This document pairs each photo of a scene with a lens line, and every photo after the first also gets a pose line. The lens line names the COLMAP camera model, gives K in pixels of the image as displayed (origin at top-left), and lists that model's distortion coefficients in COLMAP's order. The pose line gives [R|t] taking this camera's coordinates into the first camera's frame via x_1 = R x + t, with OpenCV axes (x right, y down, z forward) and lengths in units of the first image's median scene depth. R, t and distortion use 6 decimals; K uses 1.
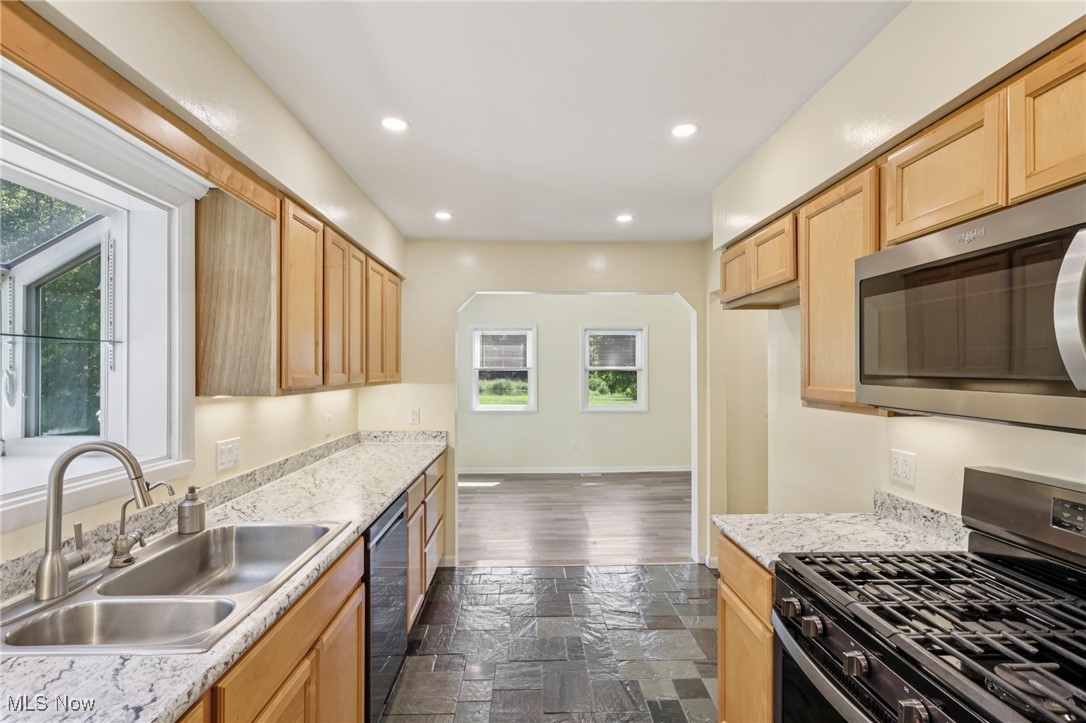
lens RADIAL K [[503.8, 0, 542.1], [0, 503.8, 368.6], [0, 0, 1]] dist [-0.000802, 0.000097]
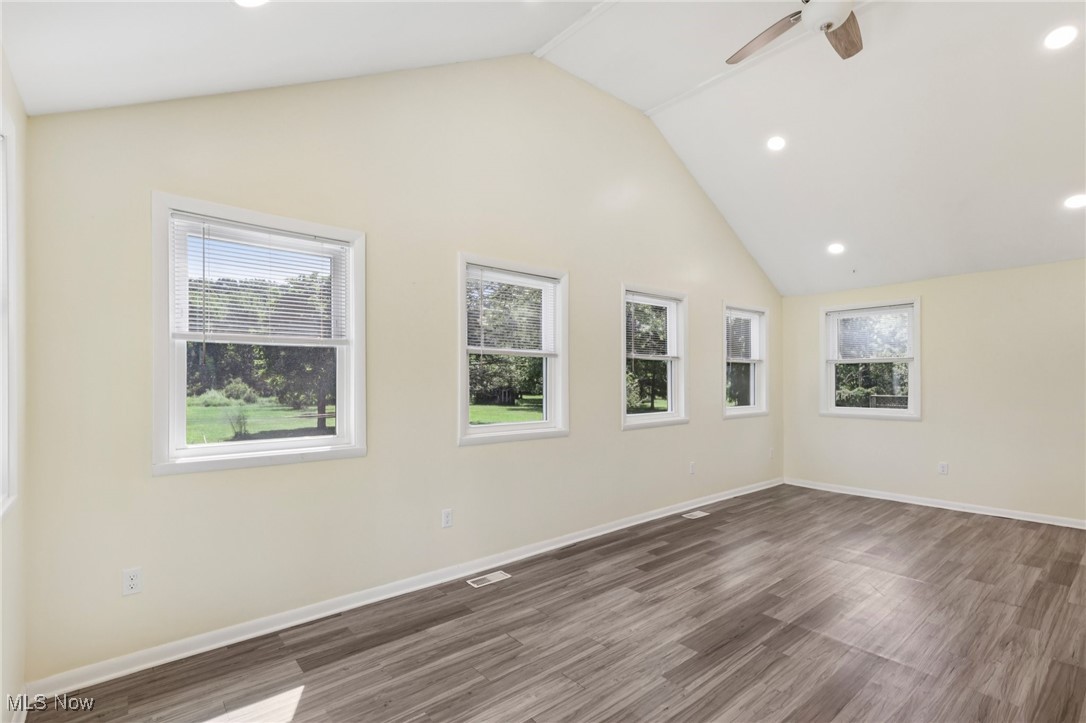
lens RADIAL K [[503.8, 0, 540.6], [0, 503.8, 381.4], [0, 0, 1]] dist [-0.000802, 0.000097]
pose [[0.786939, -0.000435, 0.617031, -0.143911], [-0.007839, 0.999912, 0.010702, 0.024362], [-0.616982, -0.013259, 0.786866, 0.587752]]
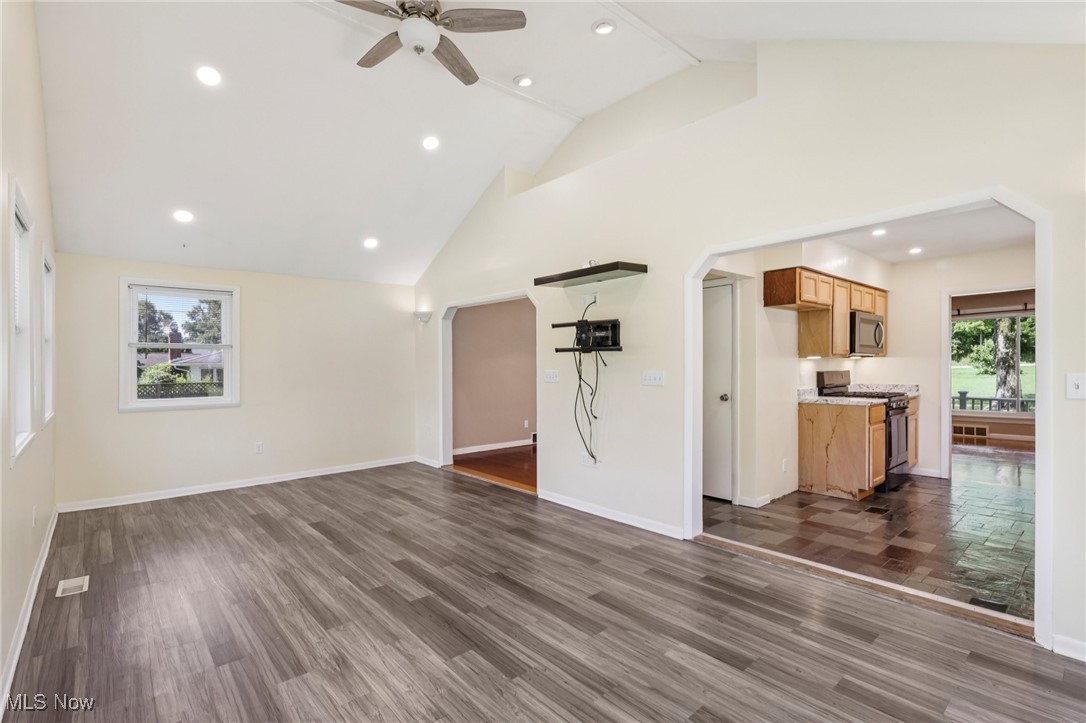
lens RADIAL K [[503.8, 0, 541.0], [0, 503.8, 362.7], [0, 0, 1]] dist [-0.000802, 0.000097]
pose [[-0.634873, 0.008637, 0.772568, -0.128785], [-0.003038, 0.999902, -0.013675, 0.030123], [-0.772611, -0.011029, -0.634784, 1.054231]]
